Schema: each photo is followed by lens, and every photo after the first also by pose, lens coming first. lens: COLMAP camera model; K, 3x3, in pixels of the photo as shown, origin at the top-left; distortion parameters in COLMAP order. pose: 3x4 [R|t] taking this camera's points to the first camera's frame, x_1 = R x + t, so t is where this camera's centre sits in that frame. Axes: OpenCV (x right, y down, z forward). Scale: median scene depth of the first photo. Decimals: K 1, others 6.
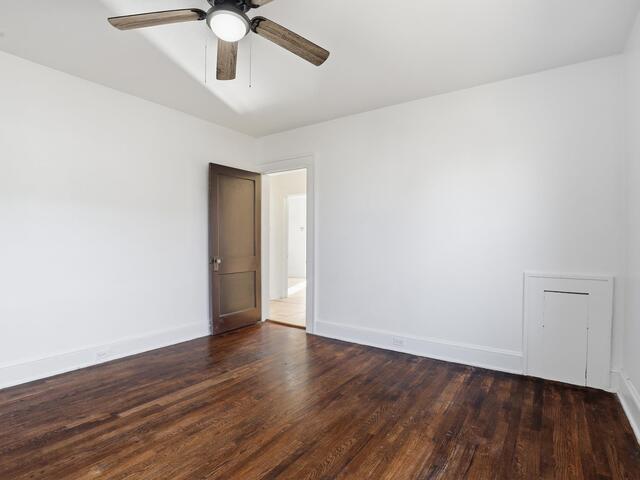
lens RADIAL K [[333.8, 0, 320.0], [0, 333.8, 240.0], [0, 0, 1]] dist [-0.029117, 0.000237]
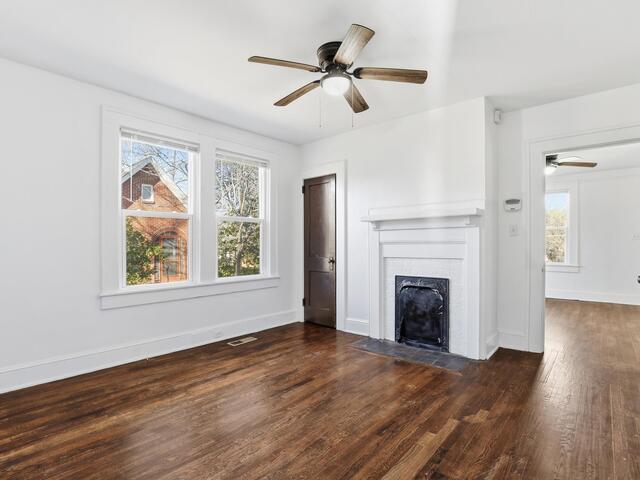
lens RADIAL K [[333.8, 0, 320.0], [0, 333.8, 240.0], [0, 0, 1]] dist [-0.029117, 0.000237]
pose [[-0.994872, -0.002135, 0.101117, -0.313944], [-0.004645, 0.999687, -0.024594, 0.014238], [-0.101033, -0.024937, -0.994570, 2.135915]]
